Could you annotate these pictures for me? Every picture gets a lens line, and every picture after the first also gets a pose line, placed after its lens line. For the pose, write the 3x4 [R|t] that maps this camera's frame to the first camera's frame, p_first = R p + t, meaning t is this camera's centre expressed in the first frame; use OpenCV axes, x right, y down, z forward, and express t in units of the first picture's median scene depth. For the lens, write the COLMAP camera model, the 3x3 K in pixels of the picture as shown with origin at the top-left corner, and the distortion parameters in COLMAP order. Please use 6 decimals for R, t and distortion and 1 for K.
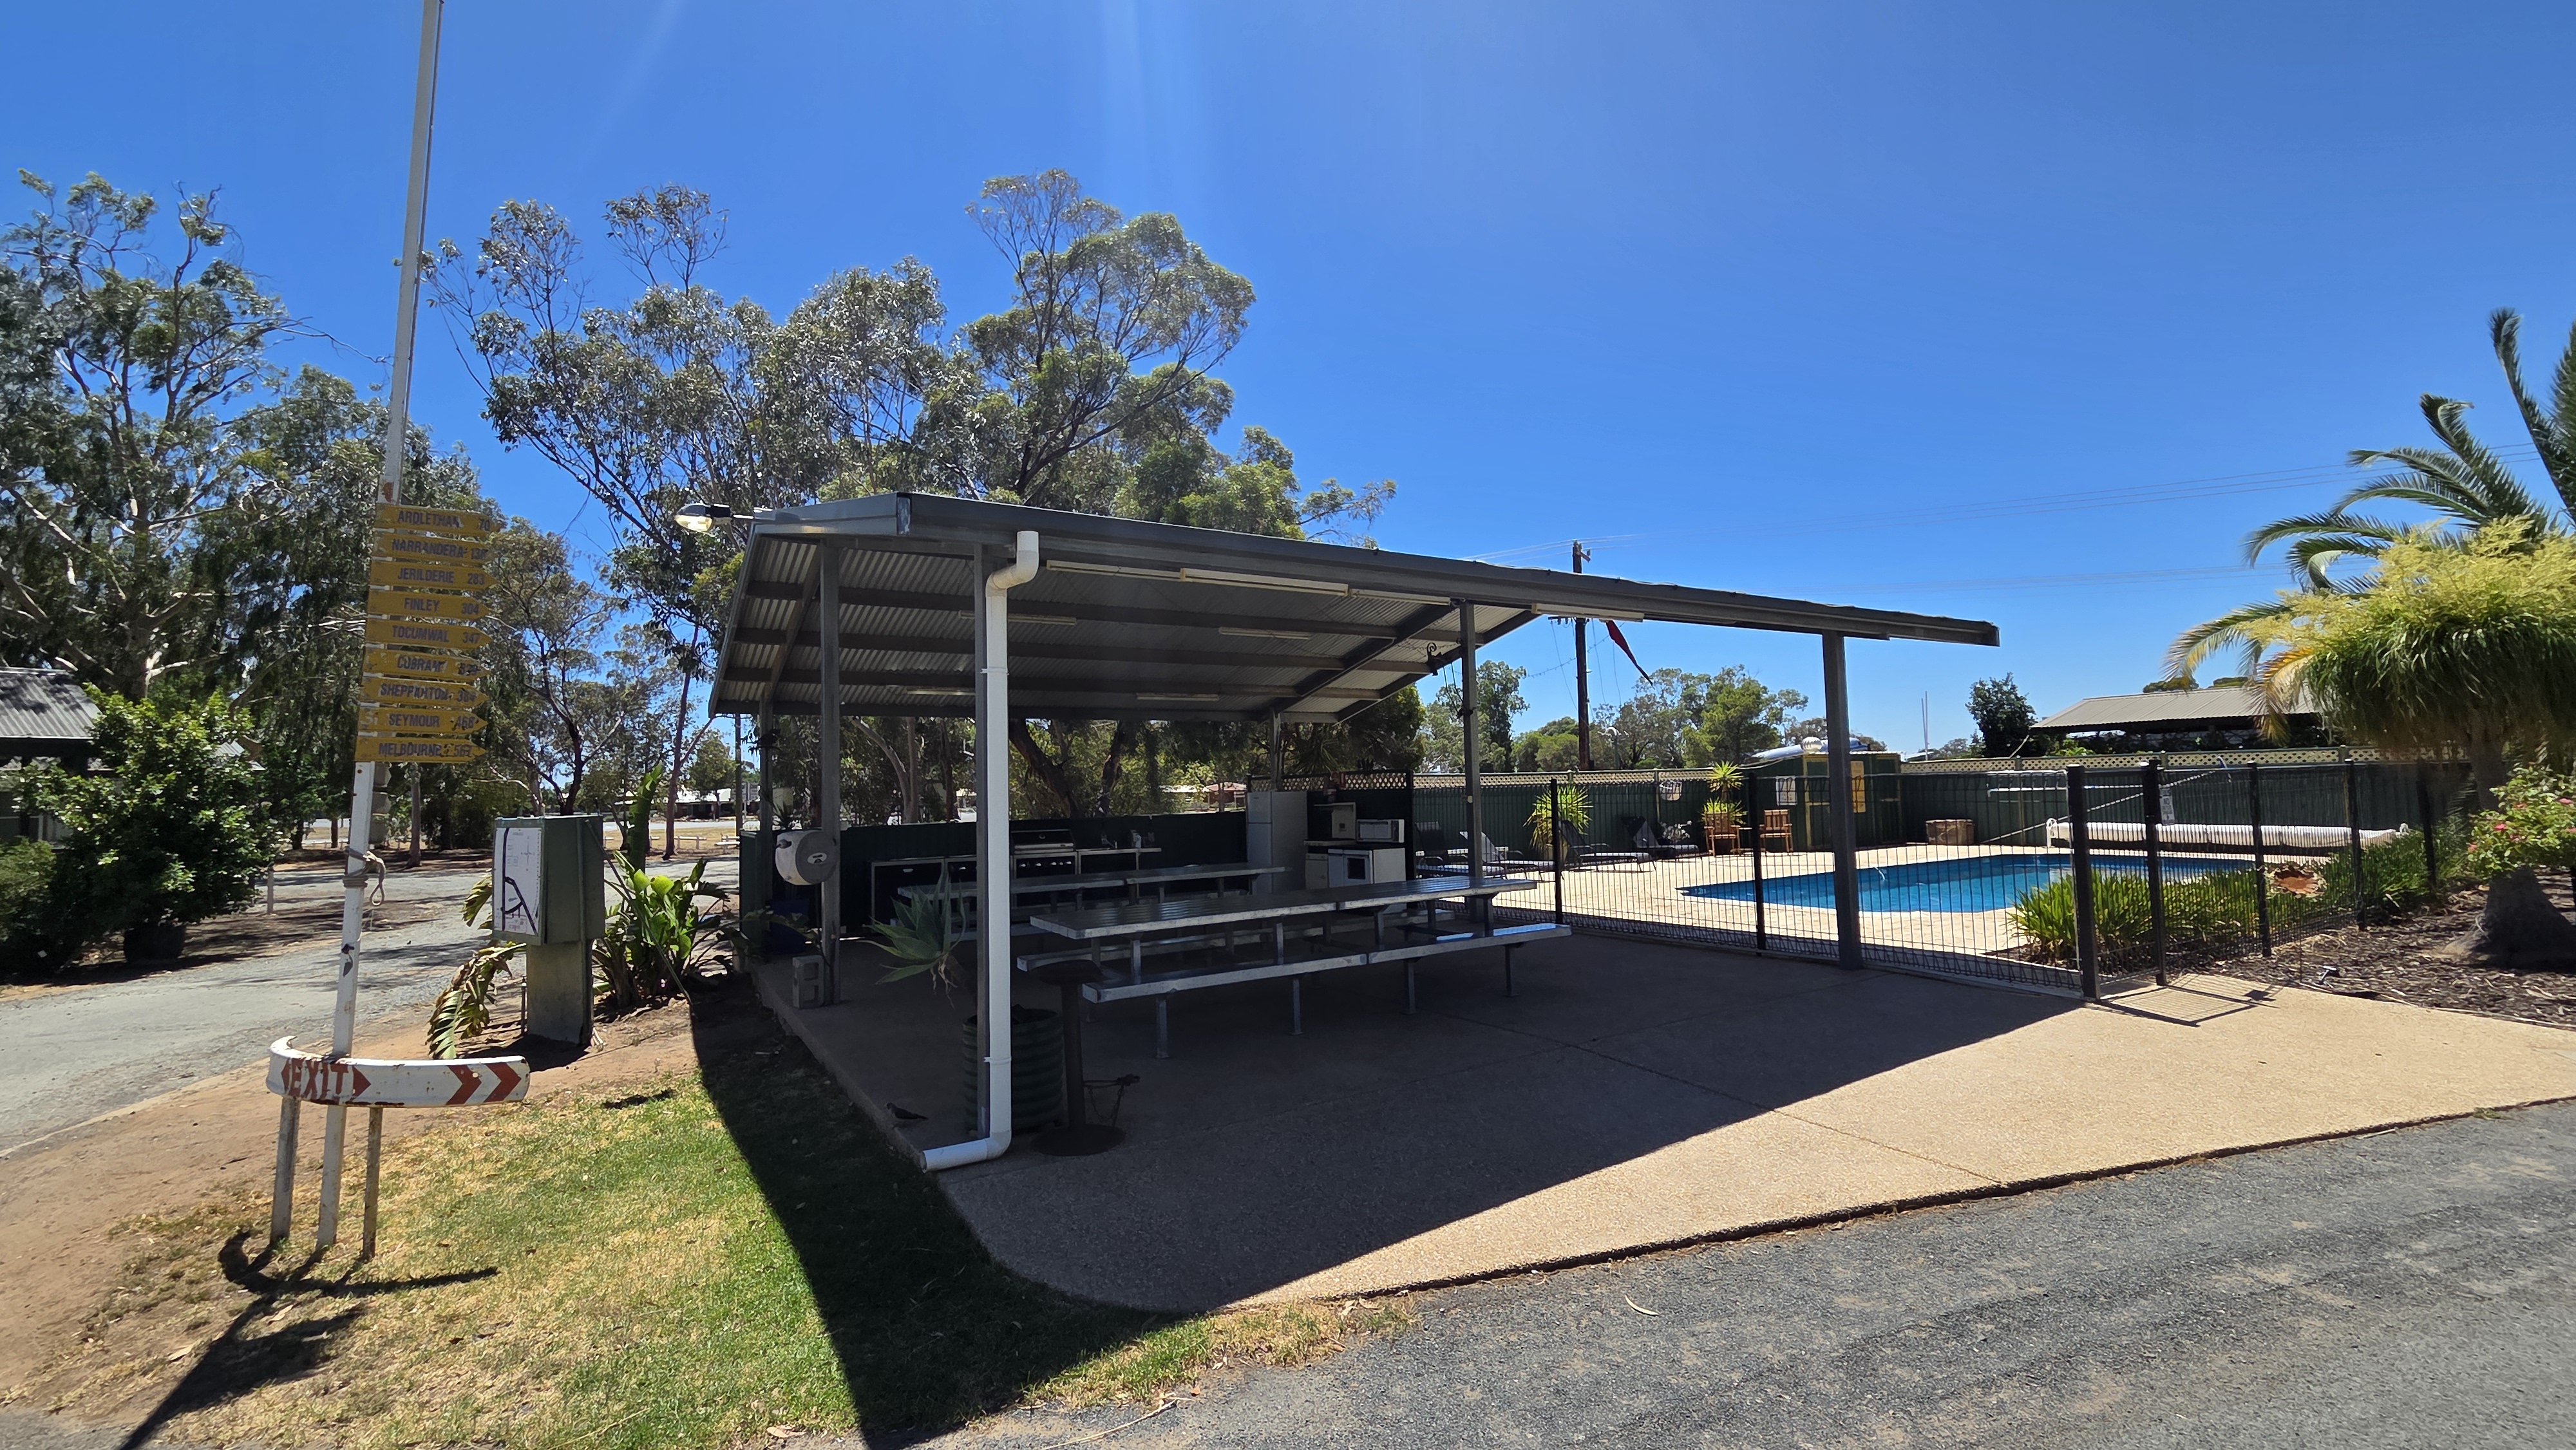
lens RADIAL K [[1054.5, 0, 1288.0], [0, 1054.5, 725.0], [0, 0, 1]] dist [0.003805, 0.000589]
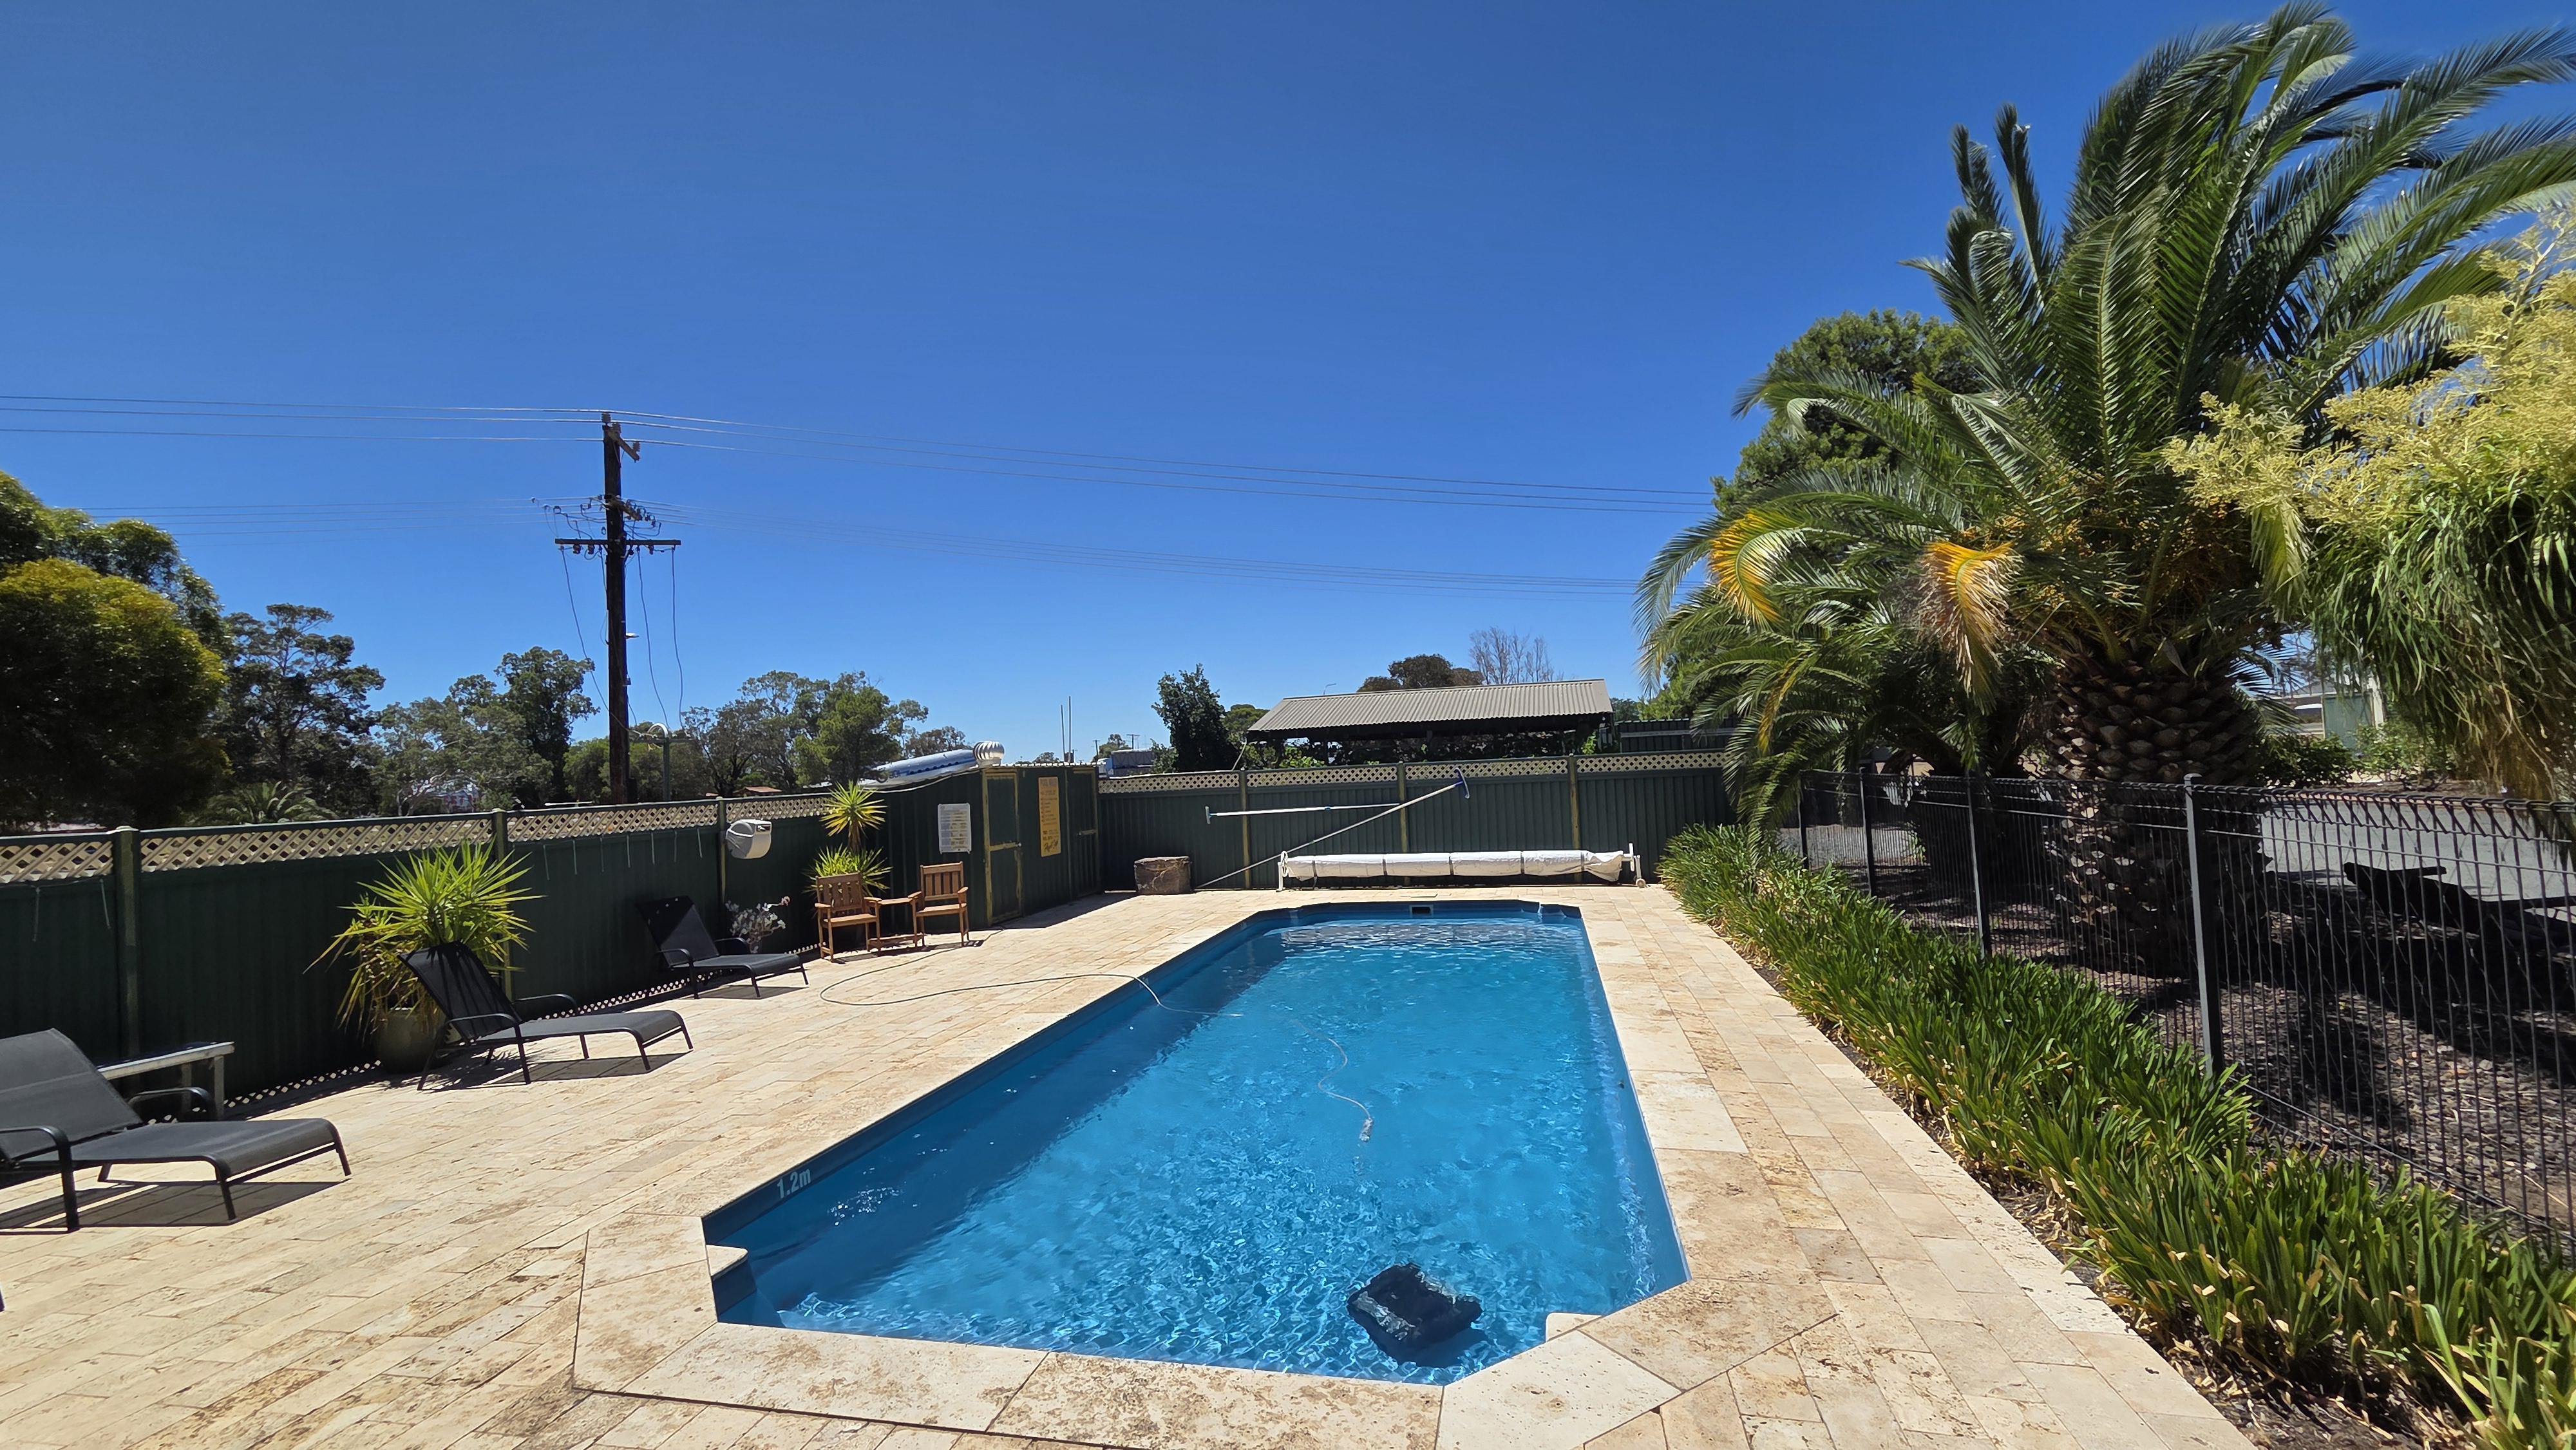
lens RADIAL K [[1054.5, 0, 1288.0], [0, 1054.5, 725.0], [0, 0, 1]] dist [0.003805, 0.000589]
pose [[0.701956, 0.022658, 0.711860, 0.125692], [-0.014167, 0.999740, -0.017851, 0.008173], [-0.712080, 0.002446, 0.702095, 0.316881]]
